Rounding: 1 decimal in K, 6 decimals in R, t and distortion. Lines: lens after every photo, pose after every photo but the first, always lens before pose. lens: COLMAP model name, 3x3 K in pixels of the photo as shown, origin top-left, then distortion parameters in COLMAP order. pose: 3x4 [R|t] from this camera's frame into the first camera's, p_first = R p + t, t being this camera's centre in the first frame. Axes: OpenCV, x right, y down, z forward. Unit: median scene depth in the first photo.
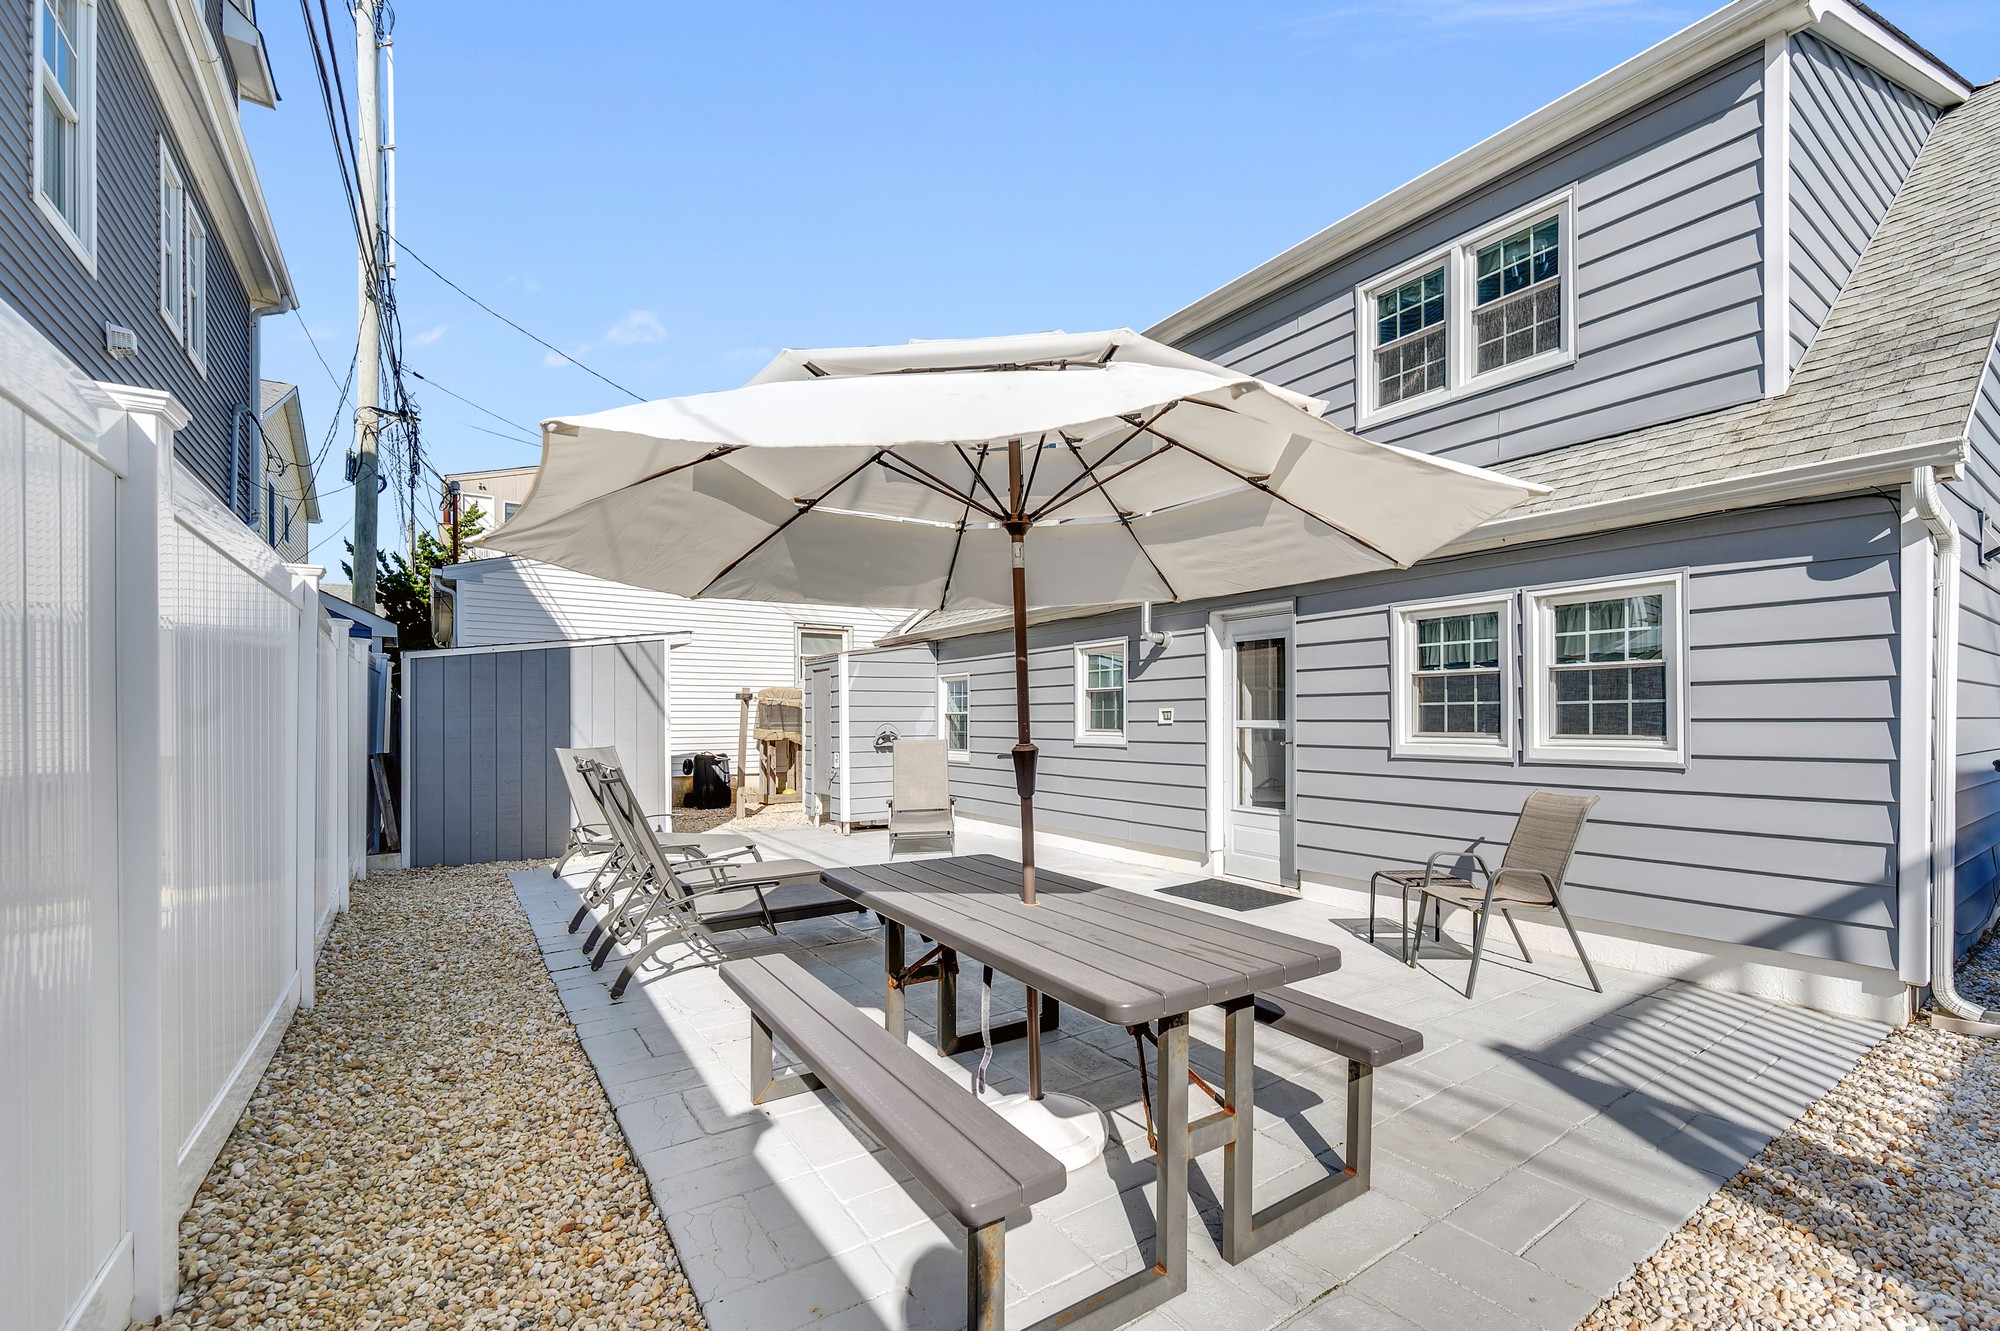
lens RADIAL K [[863.1, 0, 1097.7], [0, 863.1, 723.6], [0, 0, 1]] dist [-0.006482, -0.000025]
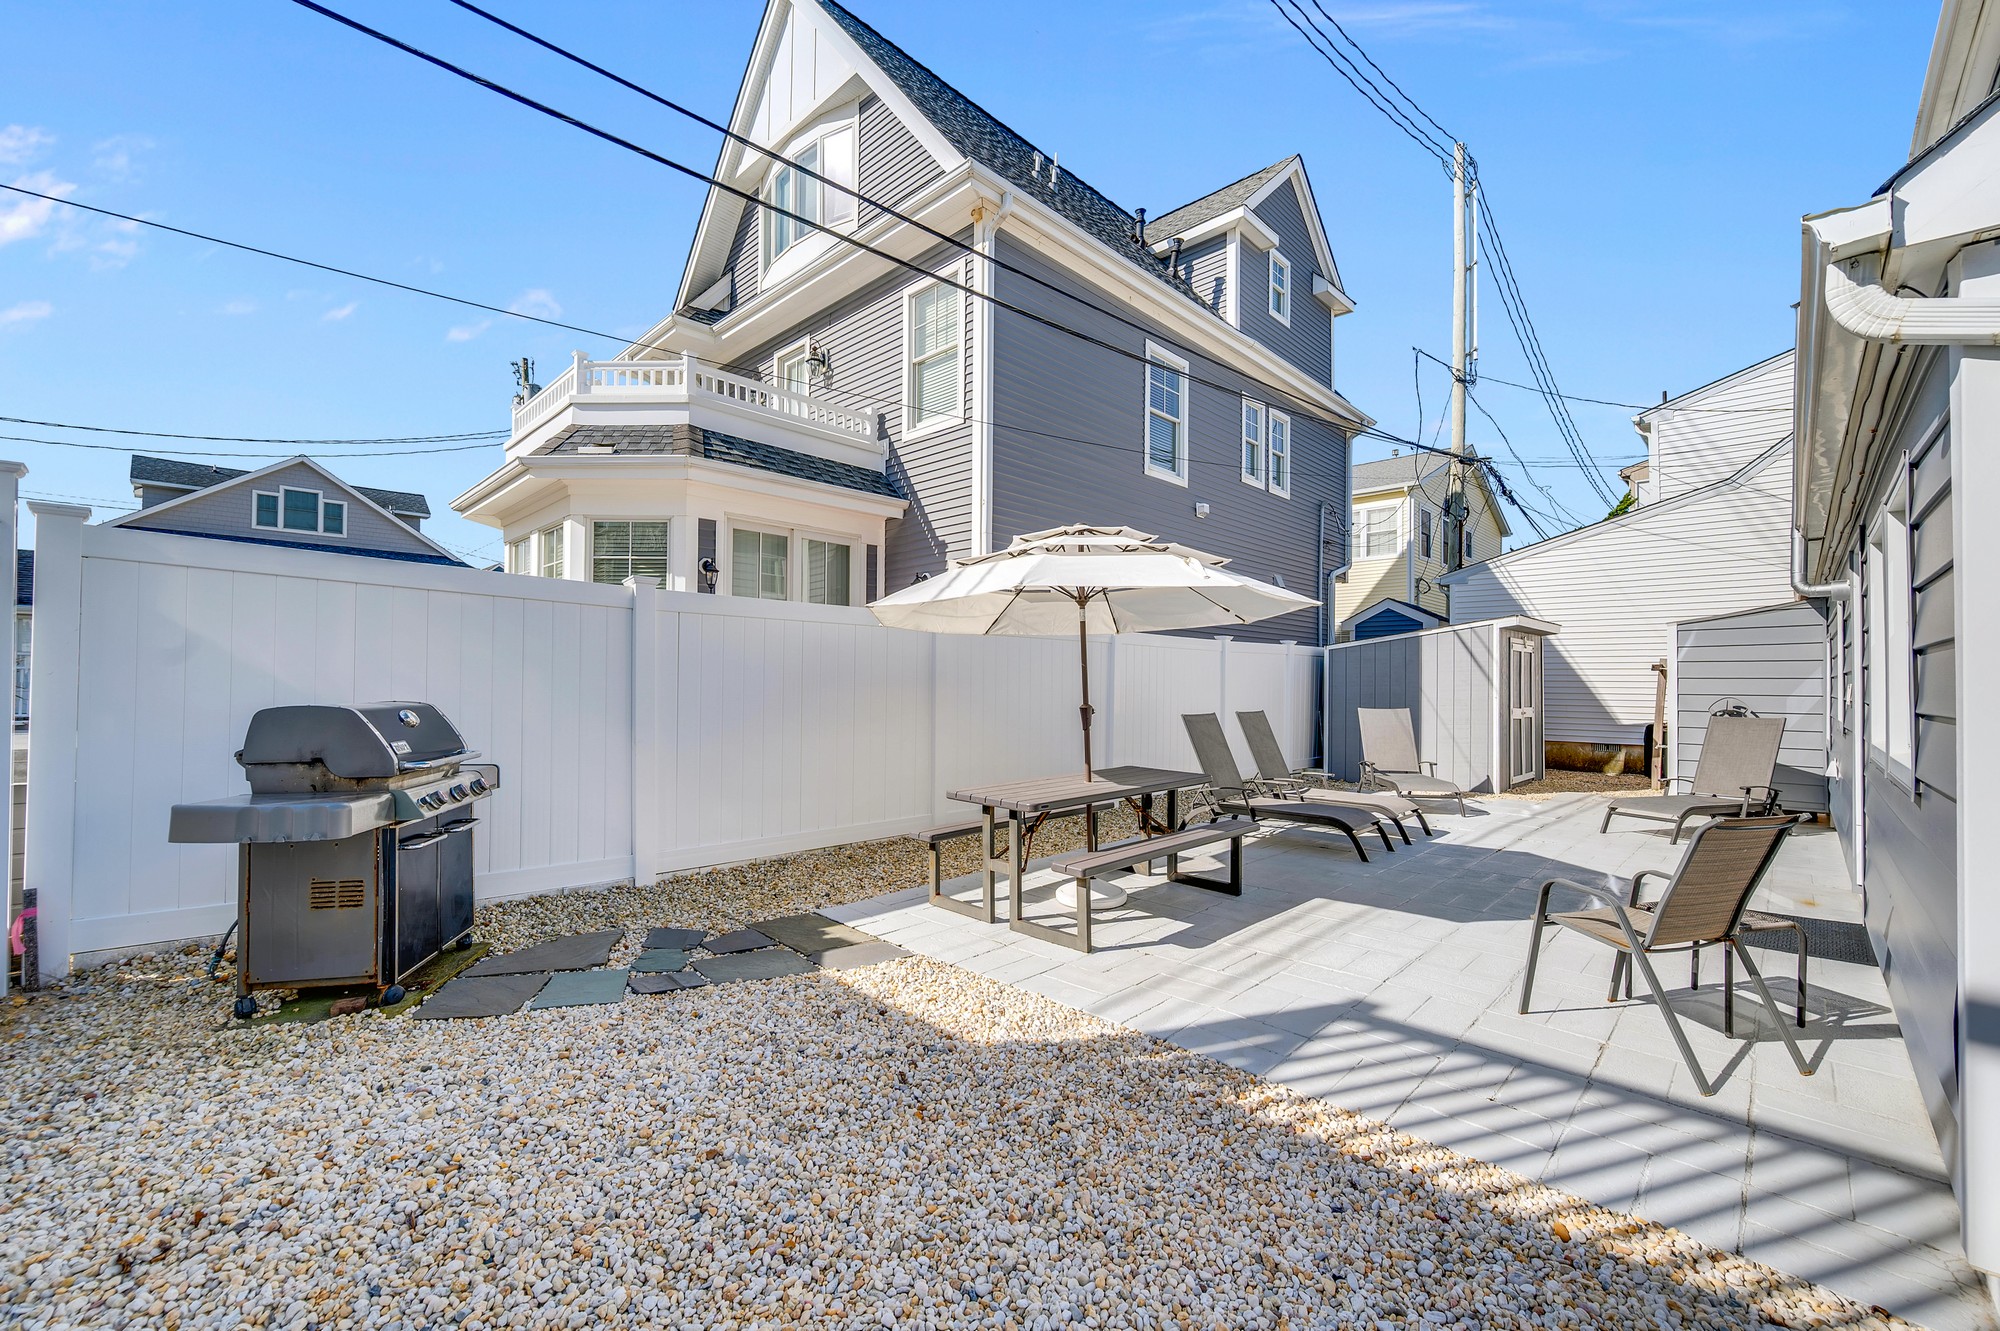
lens RADIAL K [[805.8, 0, 1000.2], [0, 805.8, 668.0], [0, 0, 1]] dist [0.000065, 0.000425]
pose [[0.142810, -0.013356, -0.989660, 1.125660], [-0.012543, 0.999804, -0.015303, -0.020054], [0.989671, 0.014599, 0.142614, 0.314648]]
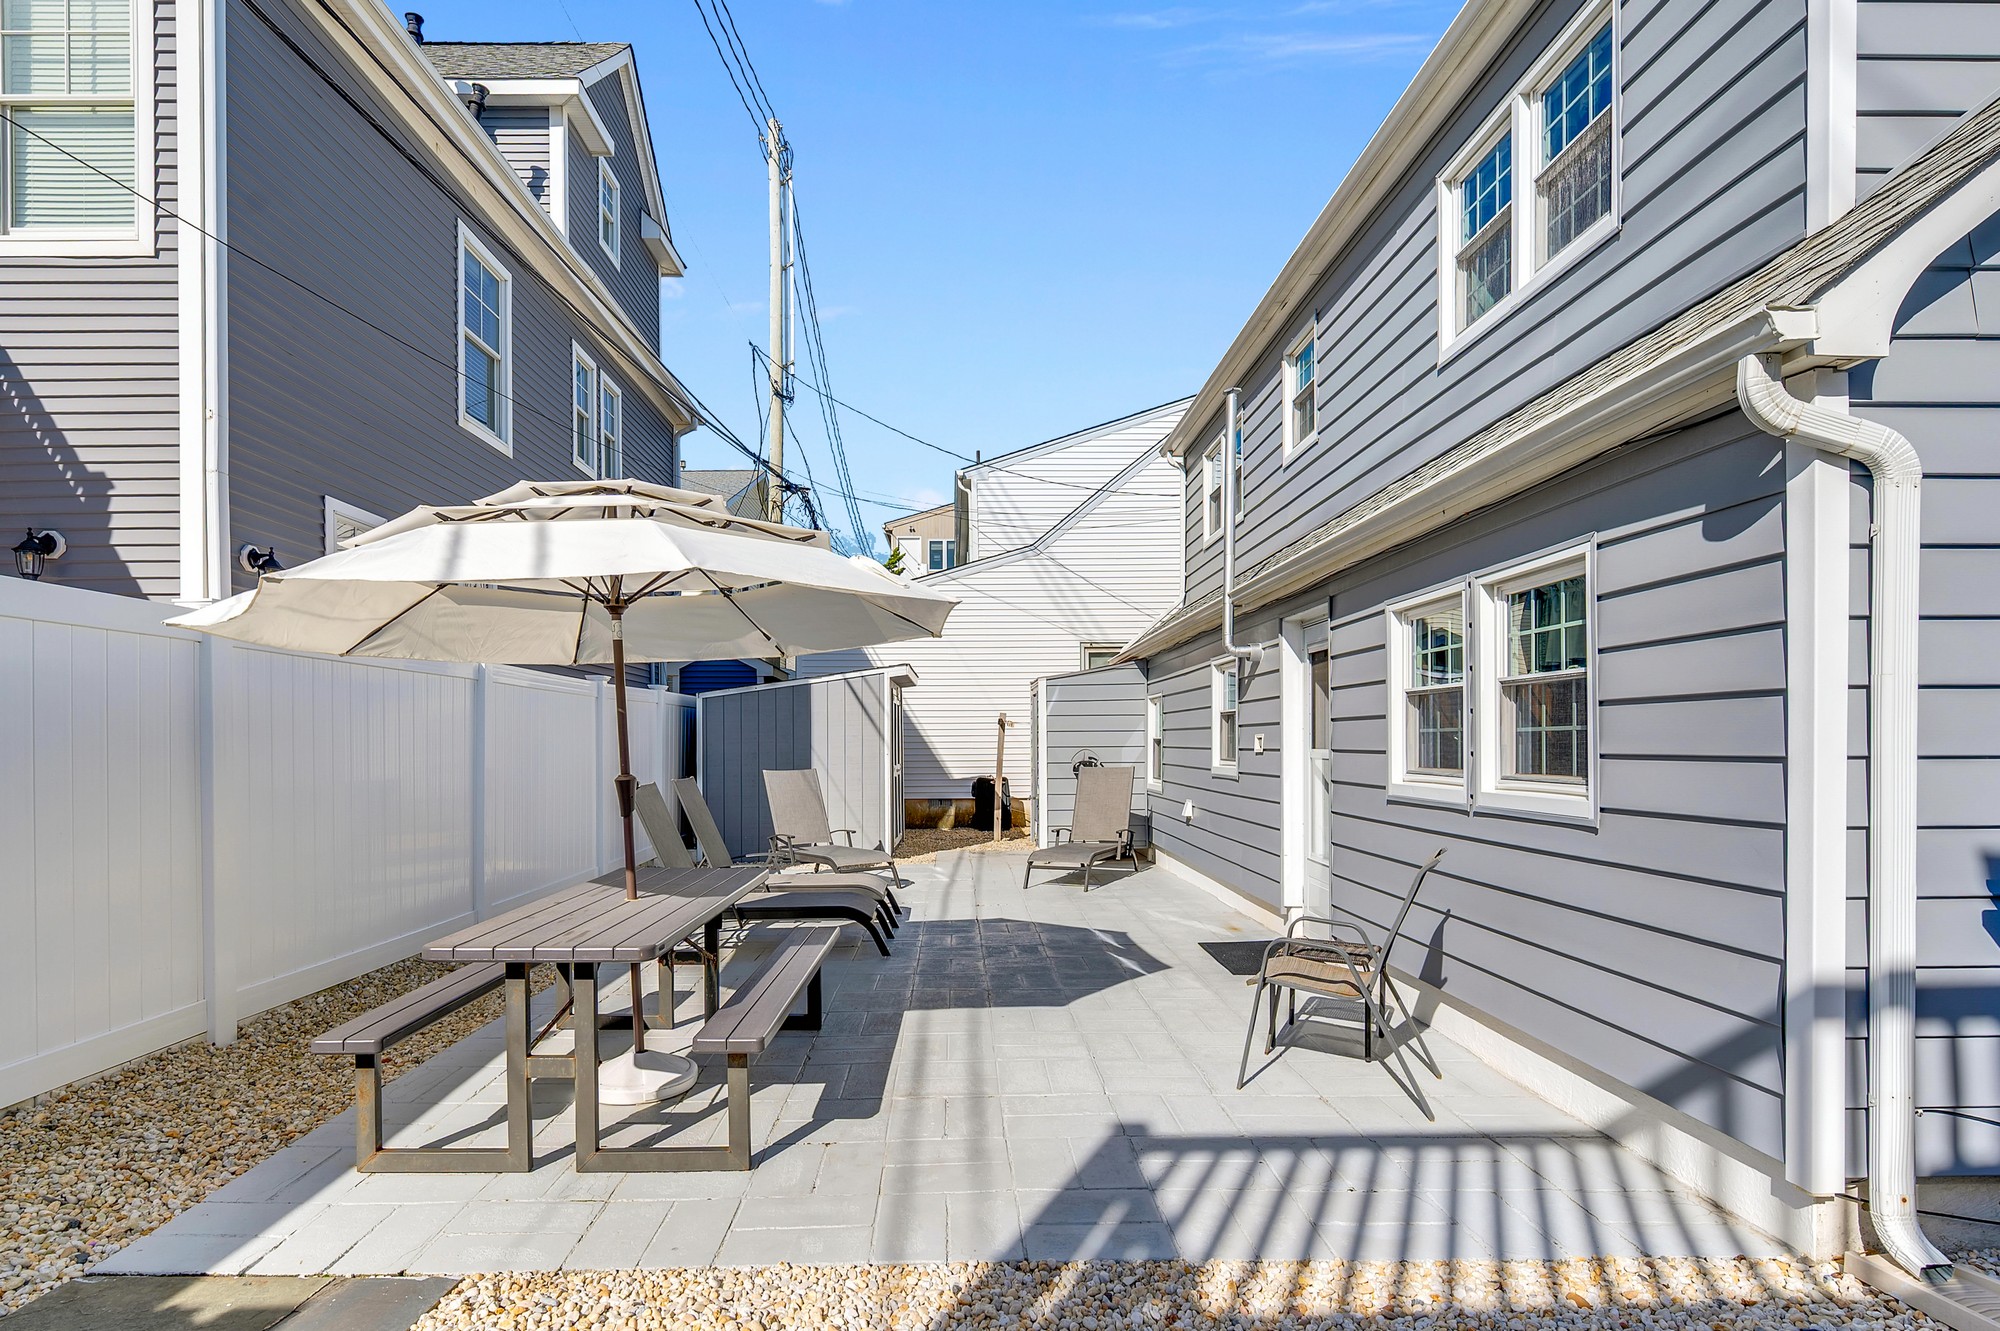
lens RADIAL K [[1011.9, 0, 963.5], [0, 1011.9, 748.8], [0, 0, 1]] dist [-0.002056, -0.001117]
pose [[0.800125, 0.002263, -0.599829, 0.761293], [0.000668, 0.999989, 0.004664, -0.013930], [0.599833, -0.004133, 0.800115, 0.052270]]
